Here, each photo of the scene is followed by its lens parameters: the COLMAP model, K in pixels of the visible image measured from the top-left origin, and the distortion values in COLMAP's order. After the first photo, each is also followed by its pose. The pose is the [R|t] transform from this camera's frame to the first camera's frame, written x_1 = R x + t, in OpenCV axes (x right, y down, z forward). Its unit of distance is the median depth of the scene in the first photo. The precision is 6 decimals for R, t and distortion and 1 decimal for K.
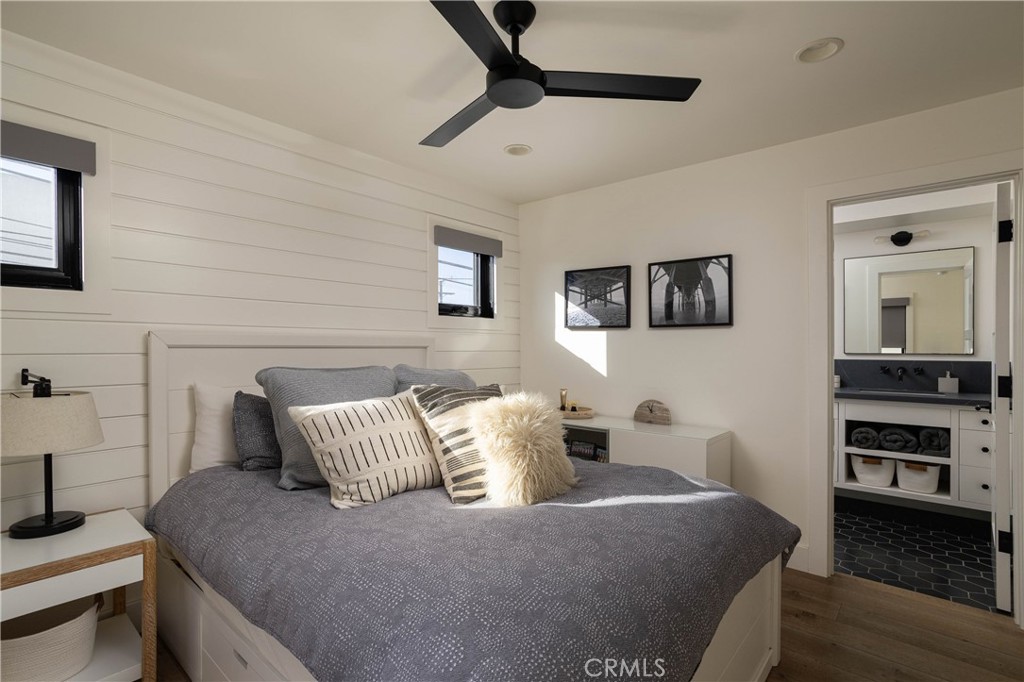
lens RADIAL K [[486.3, 0, 512.0], [0, 486.3, 341.0], [0, 0, 1]] dist [-0.000357, 0.000160]
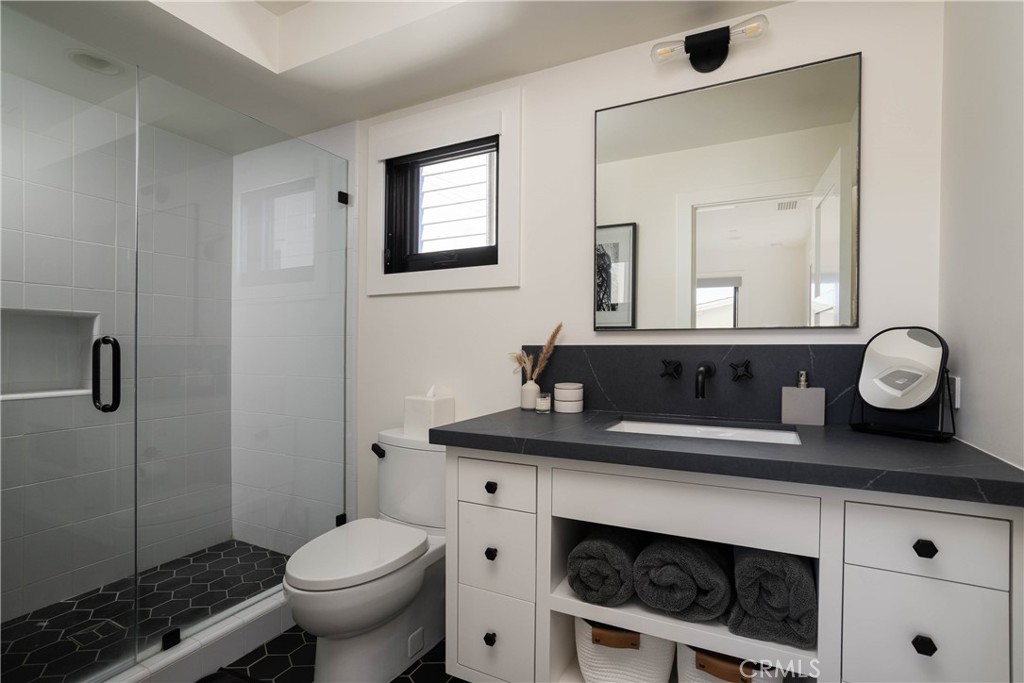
lens RADIAL K [[500.6, 0, 512.0], [0, 500.6, 341.5], [0, 0, 1]] dist [0.000116, 0.000135]
pose [[0.970449, 0.007597, 0.241185, 0.594832], [-0.010902, 0.999864, 0.012372, 0.037087], [-0.241058, -0.014635, 0.970400, 0.693652]]
